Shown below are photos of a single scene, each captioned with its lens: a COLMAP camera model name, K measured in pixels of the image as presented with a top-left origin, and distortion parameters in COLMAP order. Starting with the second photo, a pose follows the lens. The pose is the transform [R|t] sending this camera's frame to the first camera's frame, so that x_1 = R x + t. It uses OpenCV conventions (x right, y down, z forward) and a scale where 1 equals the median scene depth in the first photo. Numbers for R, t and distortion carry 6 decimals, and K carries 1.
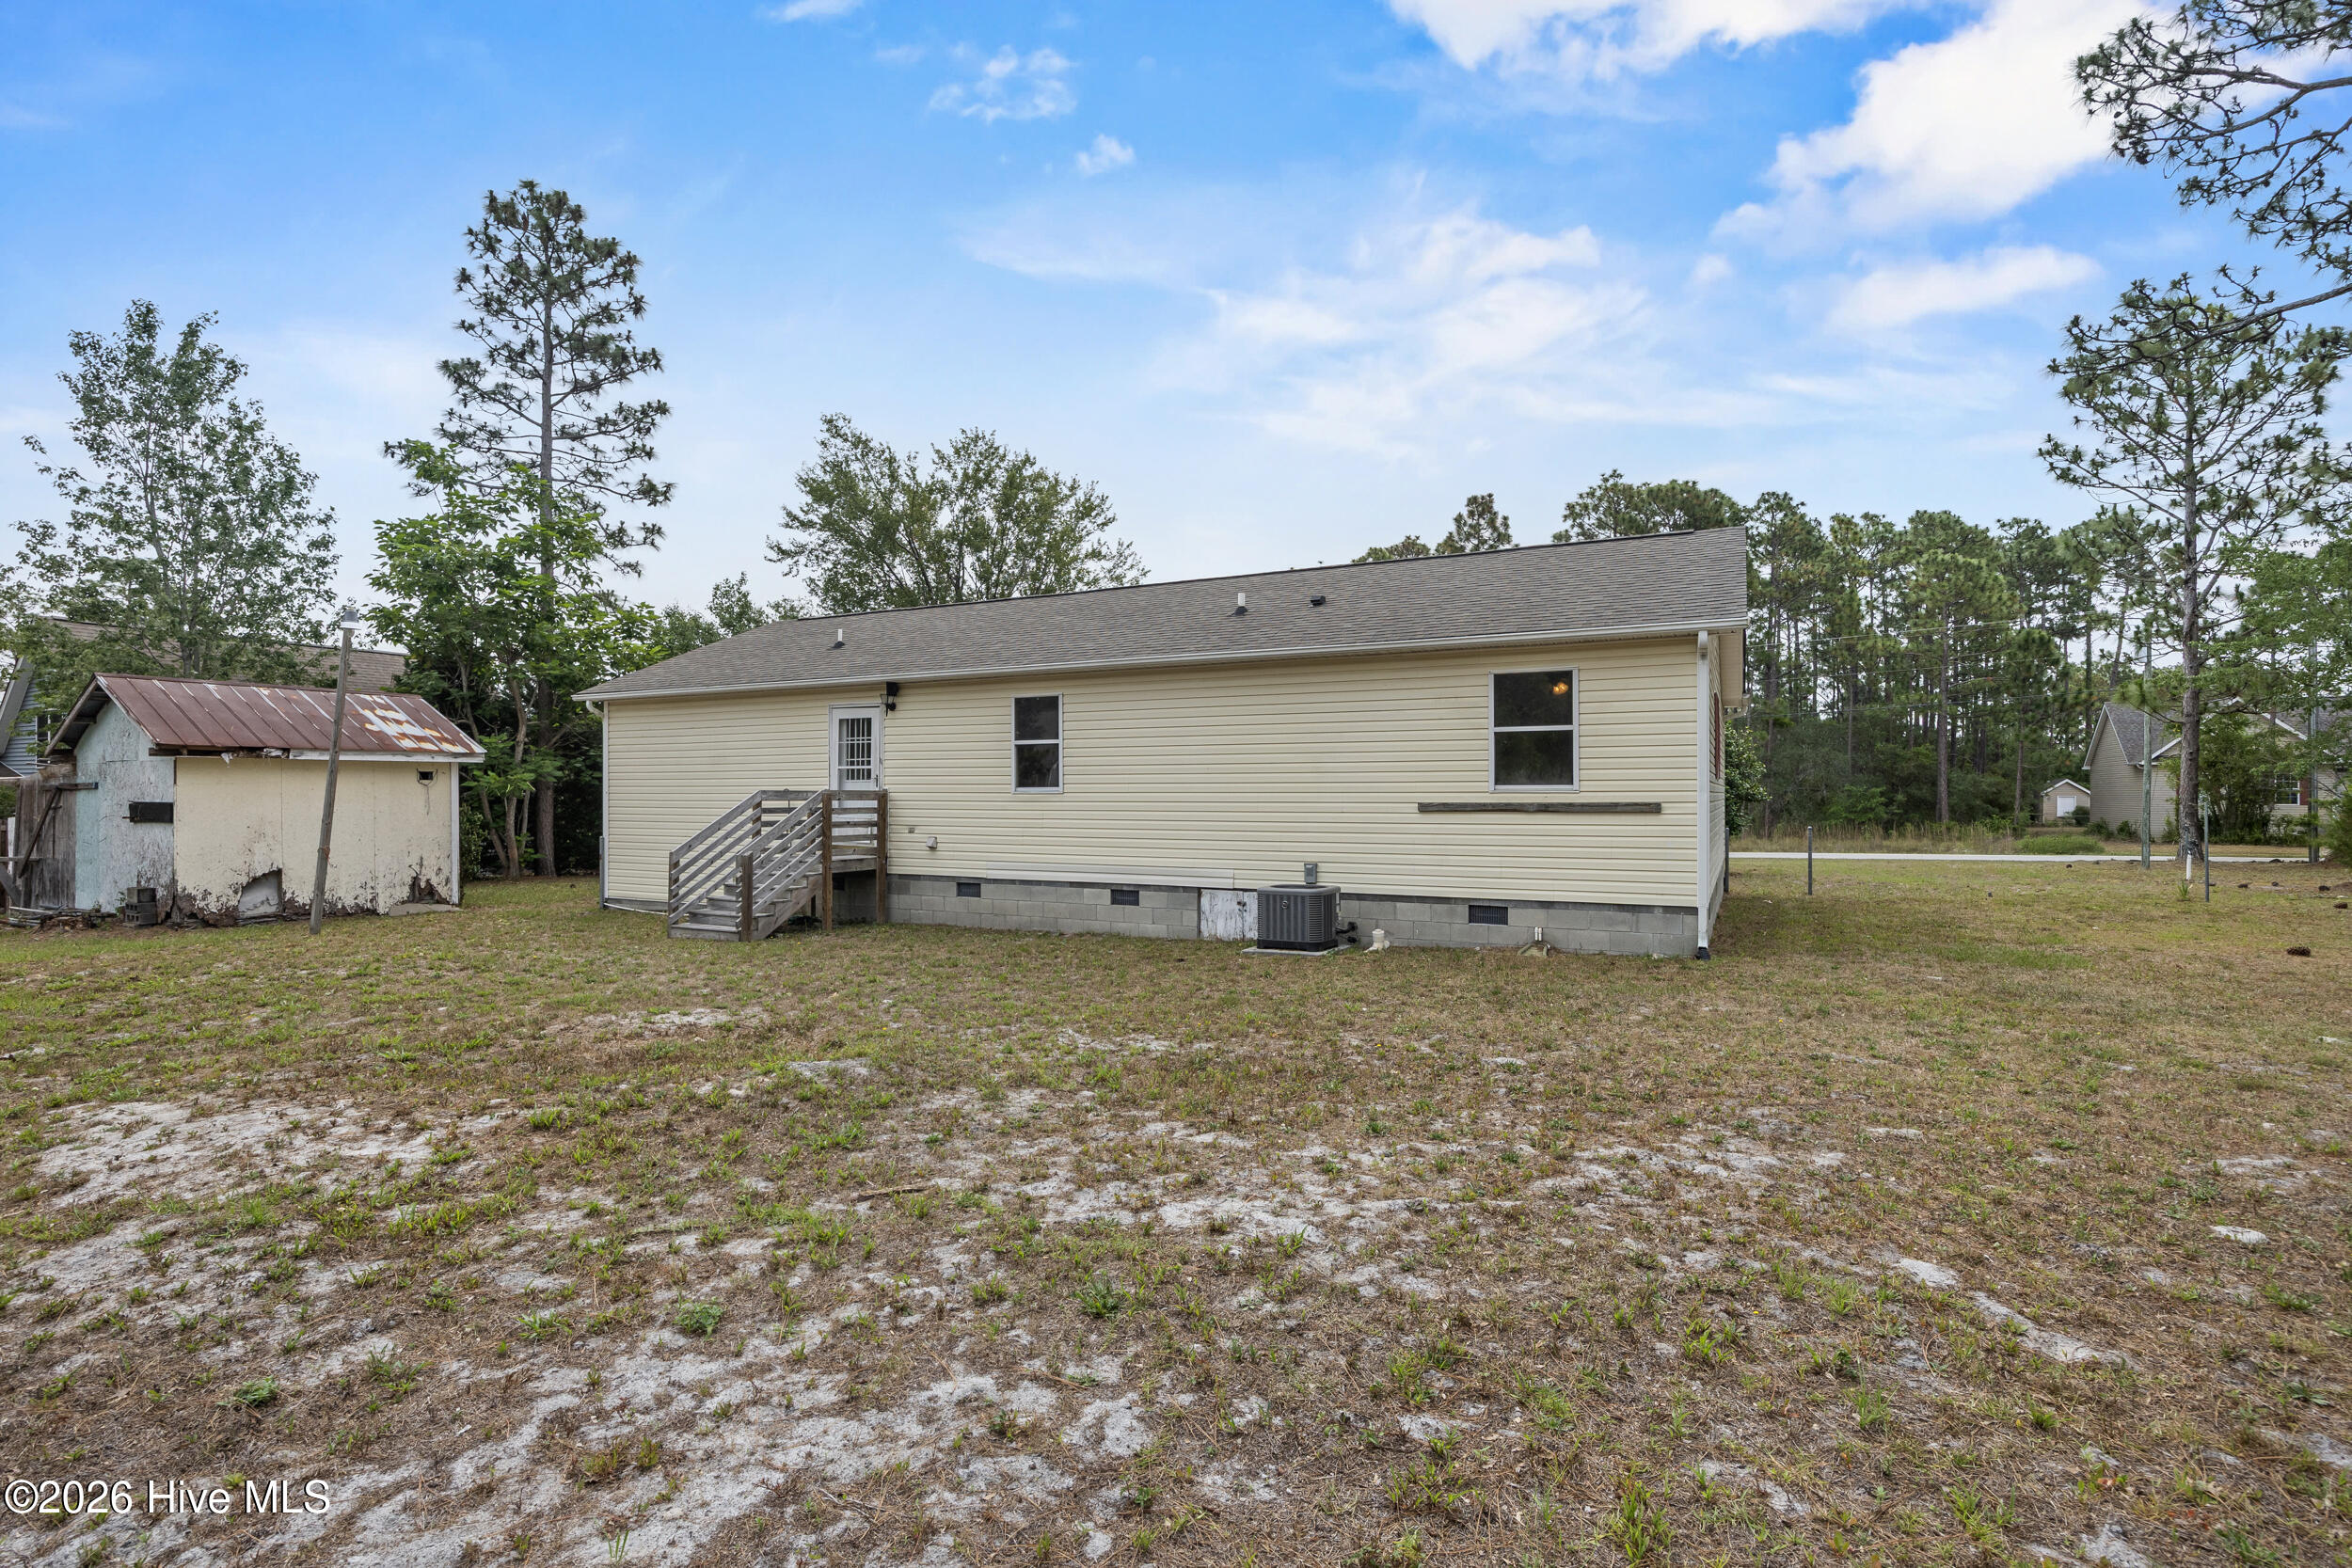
lens RADIAL K [[1109.3, 0, 1170.5], [0, 1109.3, 792.6], [0, 0, 1]] dist [-0.012232, -0.000066]
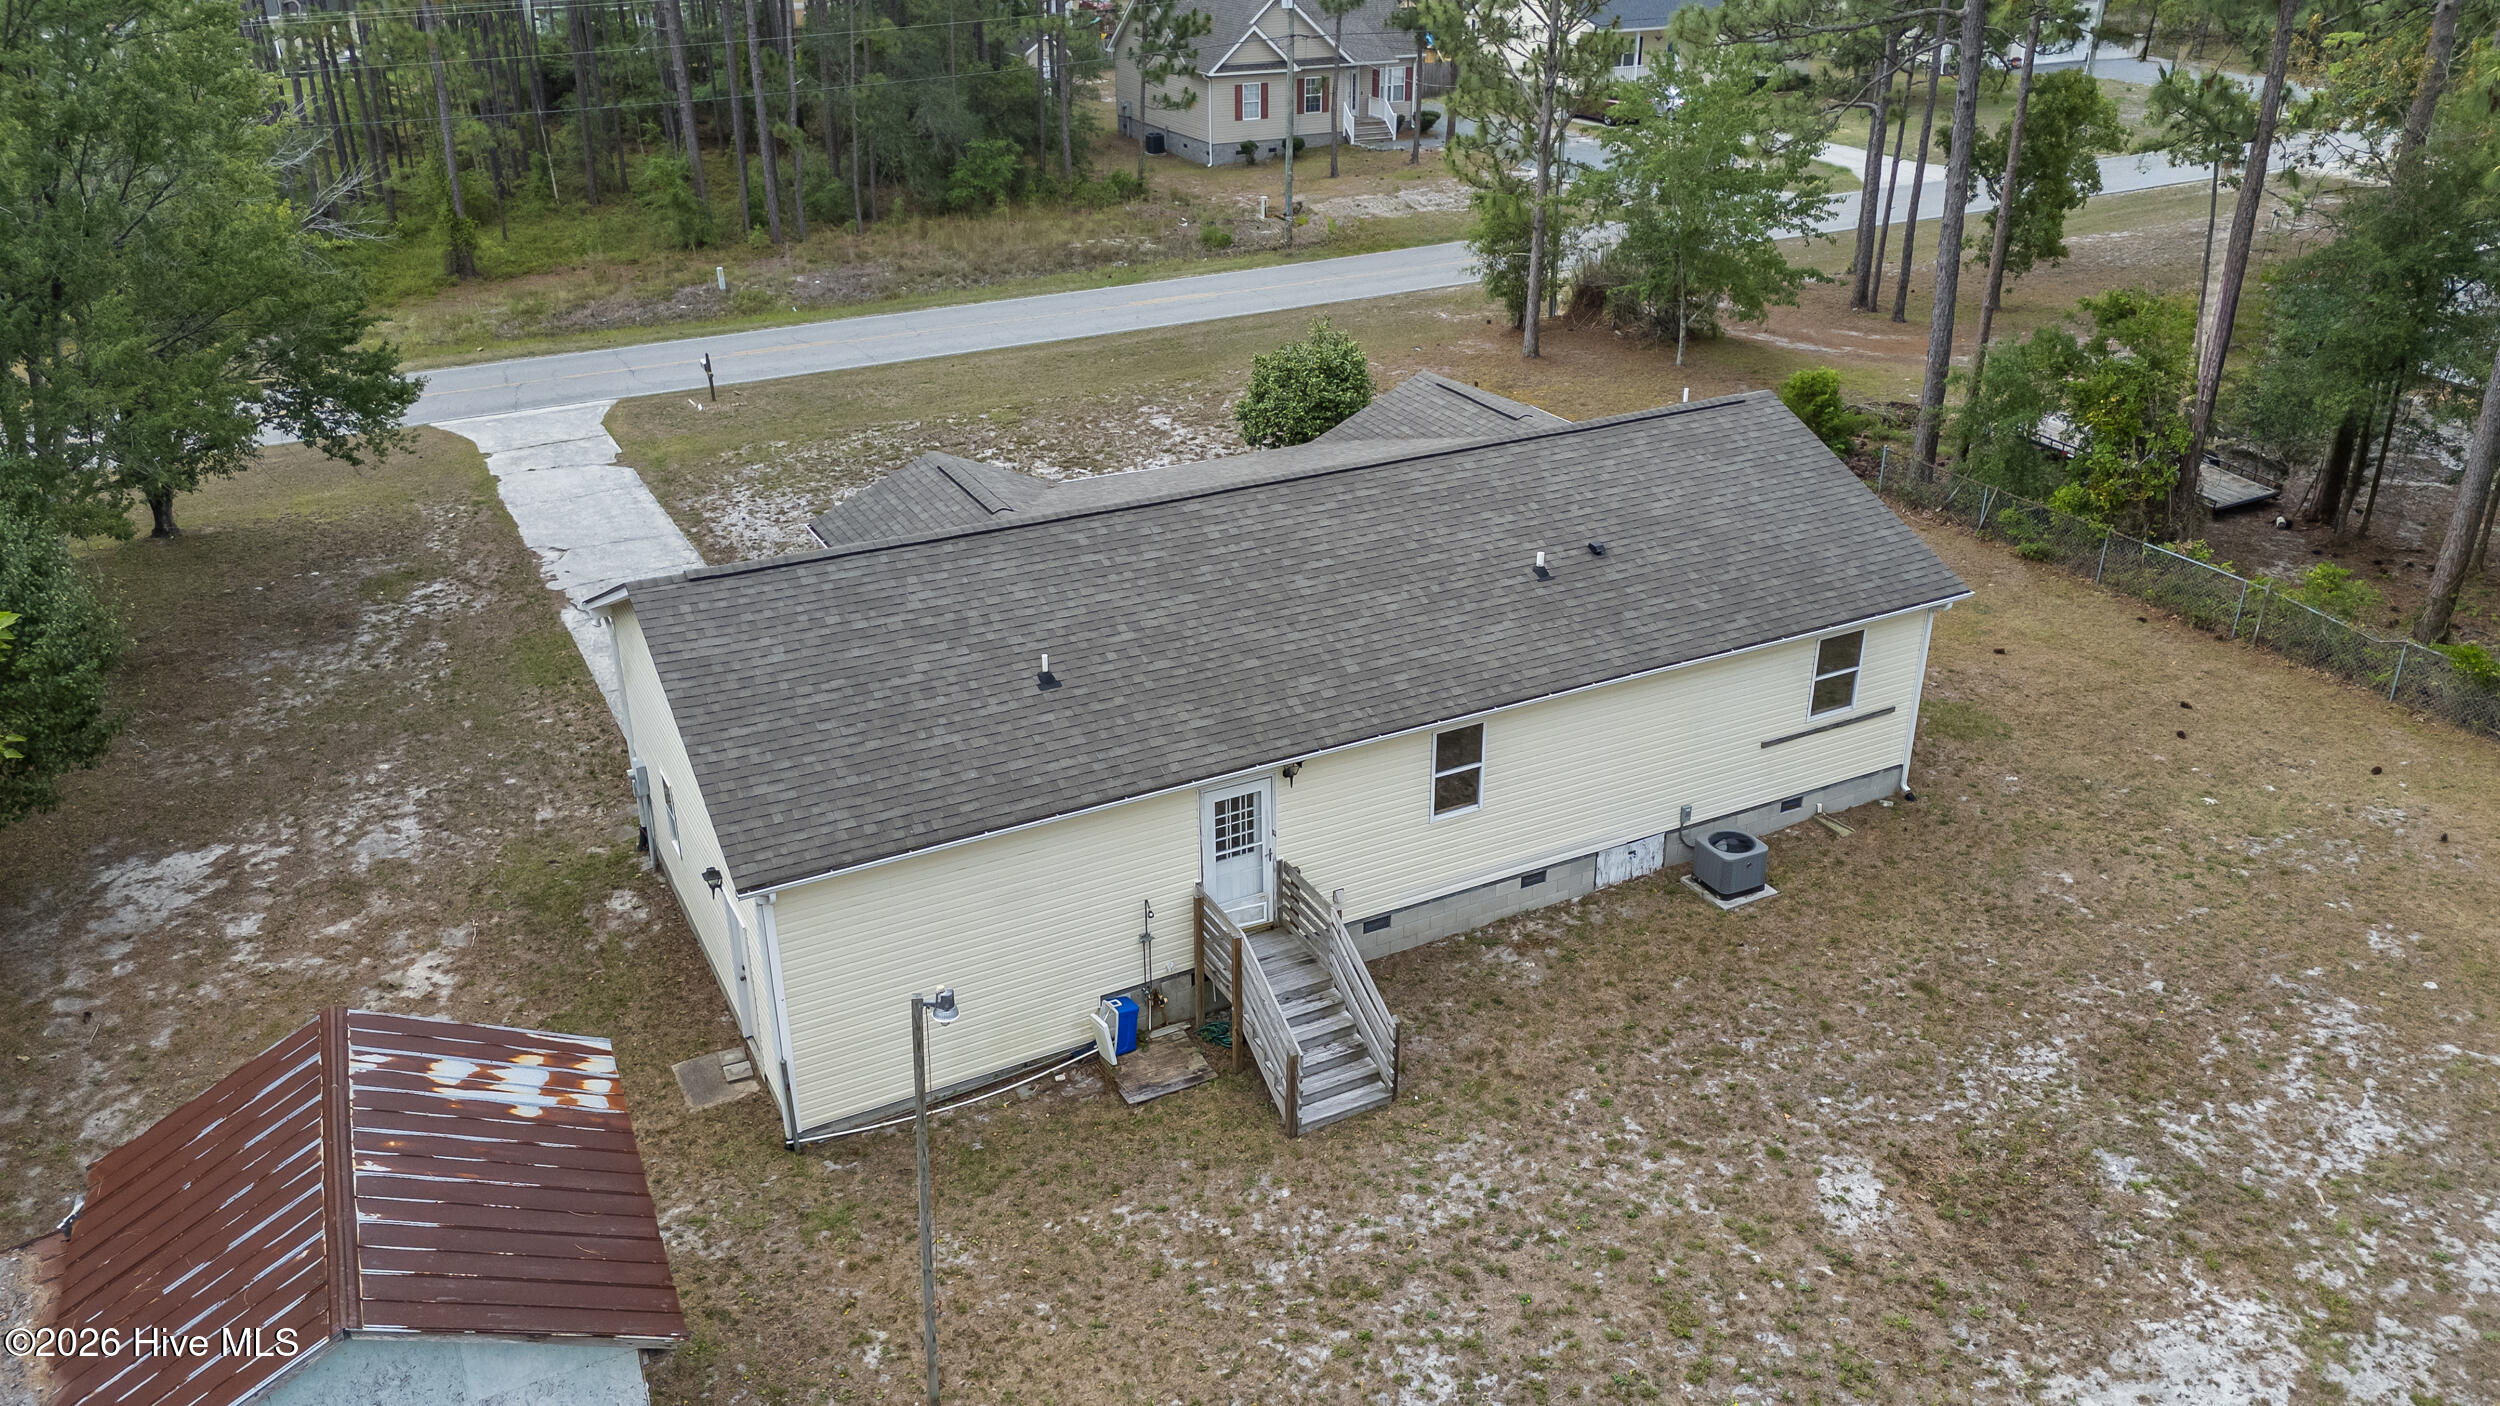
lens RADIAL K [[1828.9, 0, 1250.0], [0, 1828.9, 703.0], [0, 0, 1]] dist [0.091114, -0.097799]
pose [[0.572089, -0.353272, 0.740212, -1.262481], [0.002623, 0.903270, 0.429065, -0.714220], [-0.820187, -0.243522, 0.517677, 0.306792]]
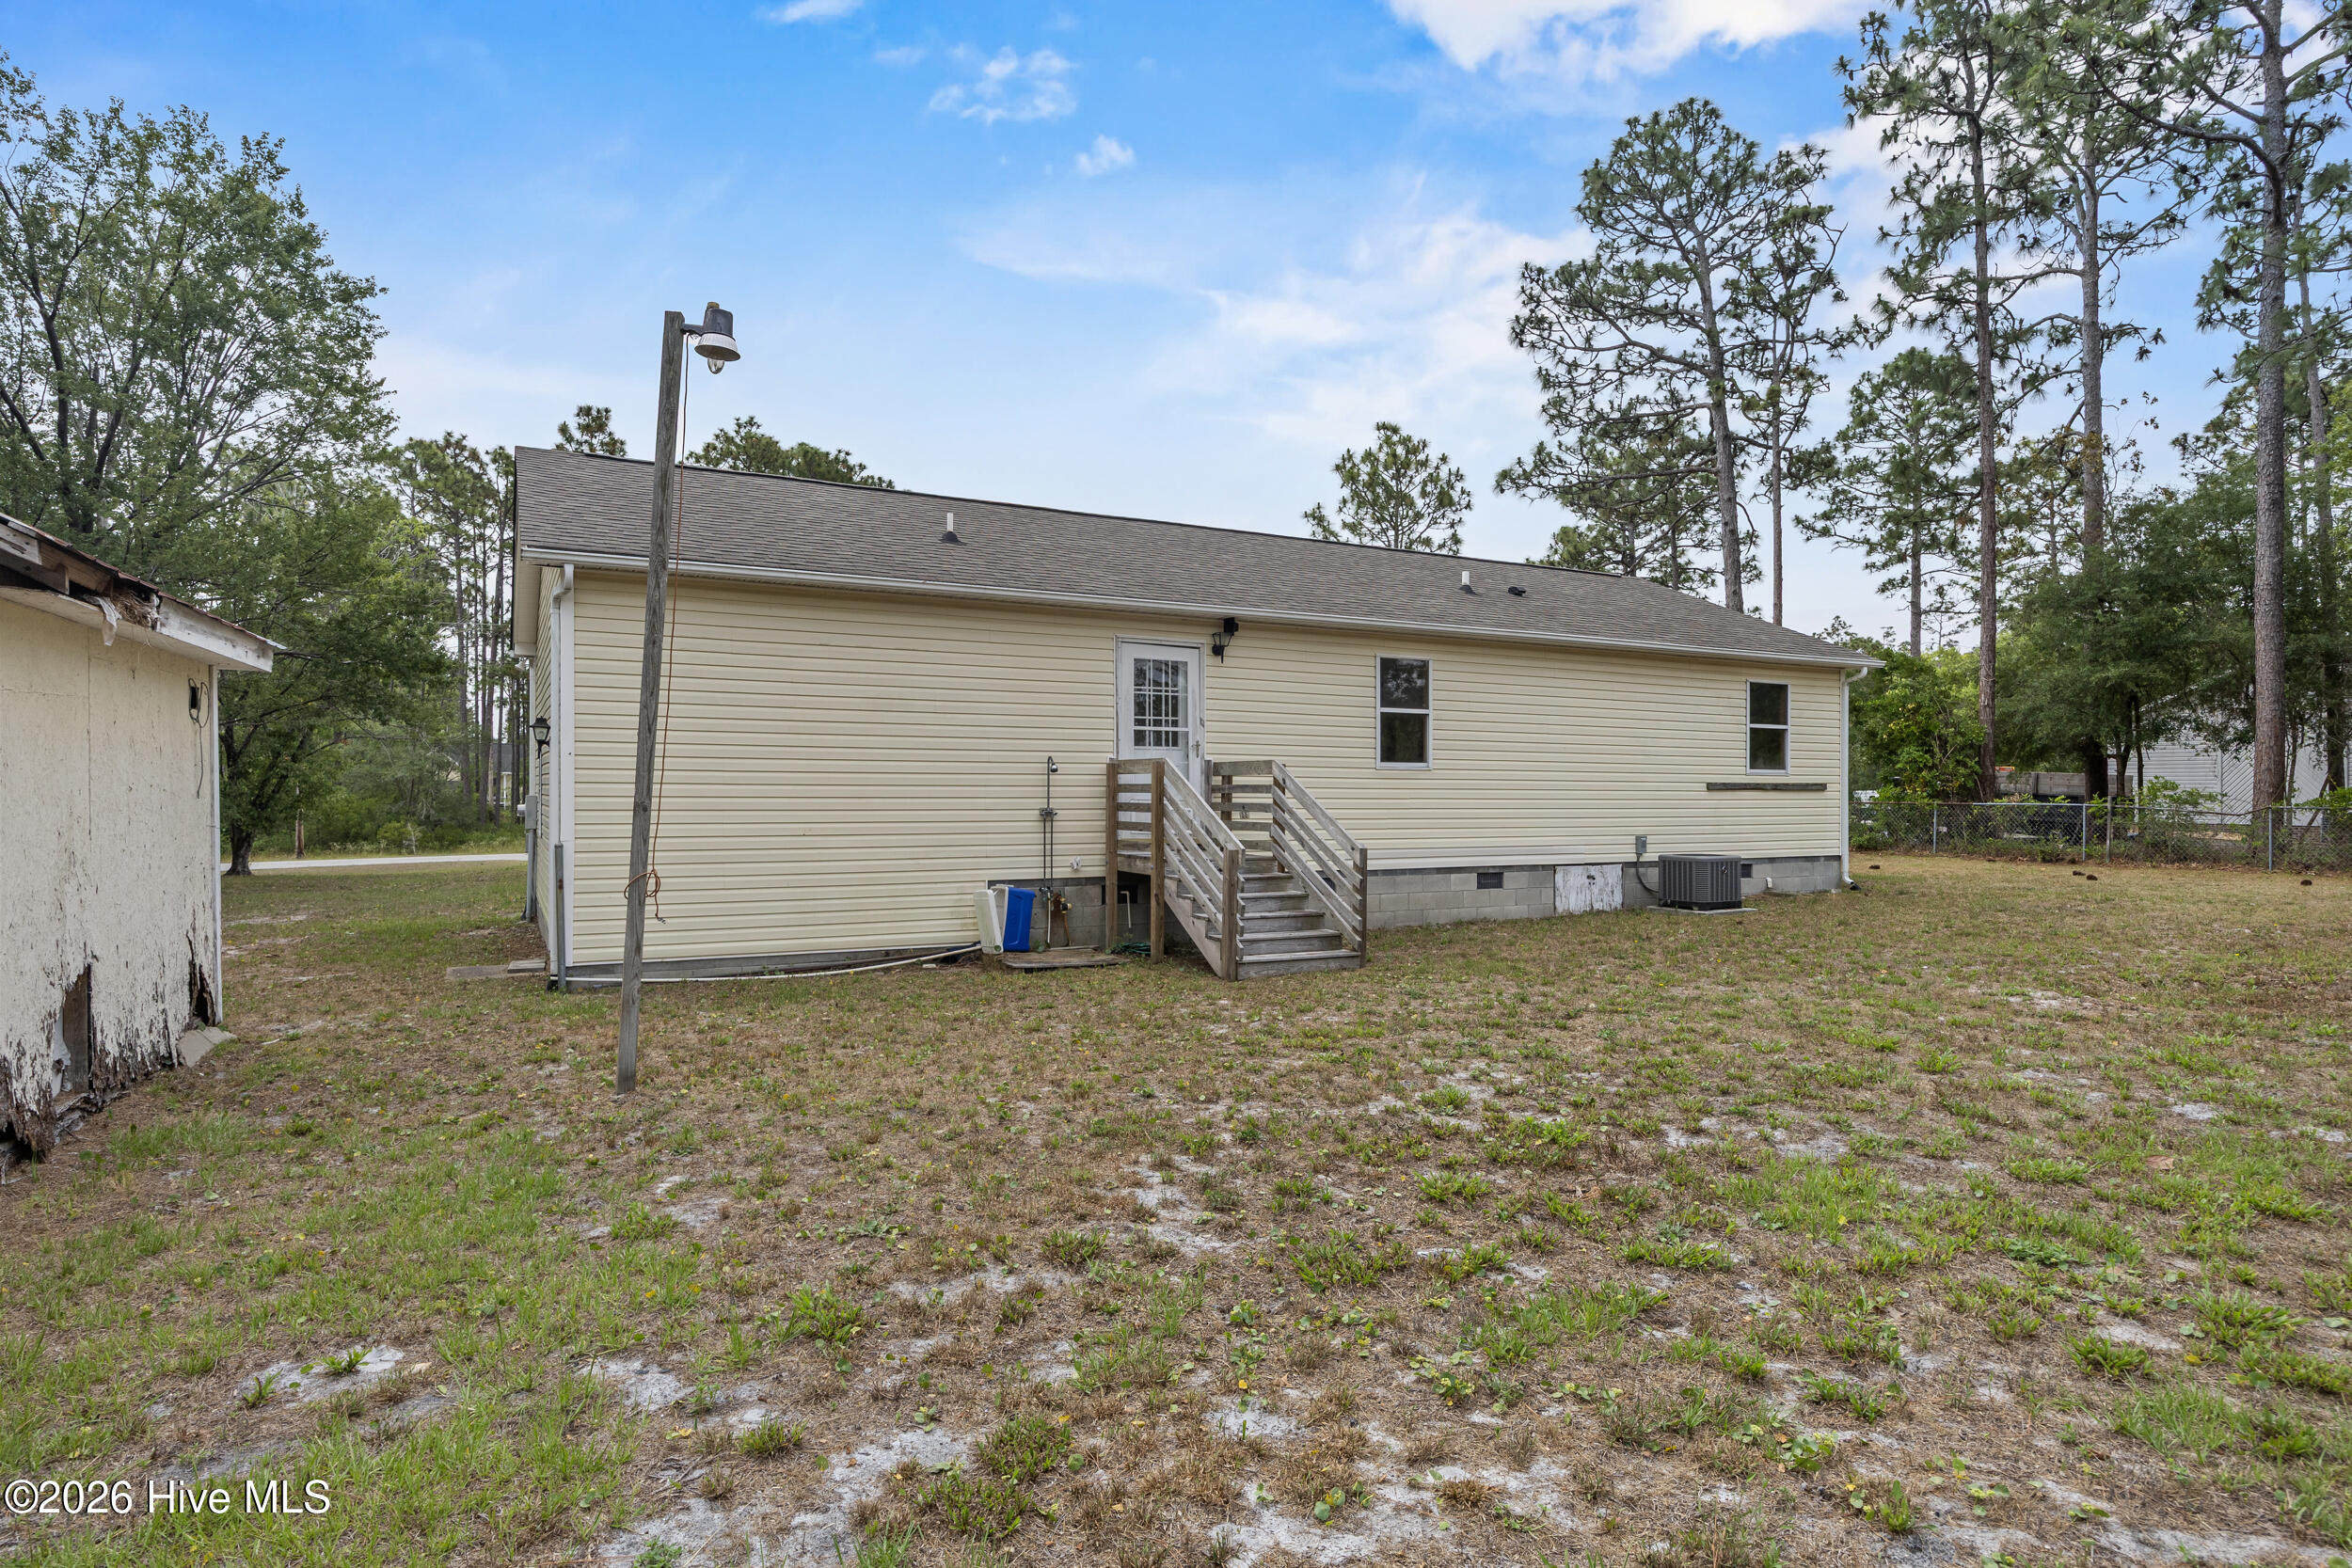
lens RADIAL K [[1275.9, 0, 1174.2], [0, 1275.9, 798.5], [0, 0, 1]] dist [-0.008653, -0.001119]
pose [[0.567273, -0.002004, 0.823527, -0.957980], [-0.007640, 0.999941, 0.007696, 0.015698], [-0.823494, -0.010657, 0.567225, 0.527016]]
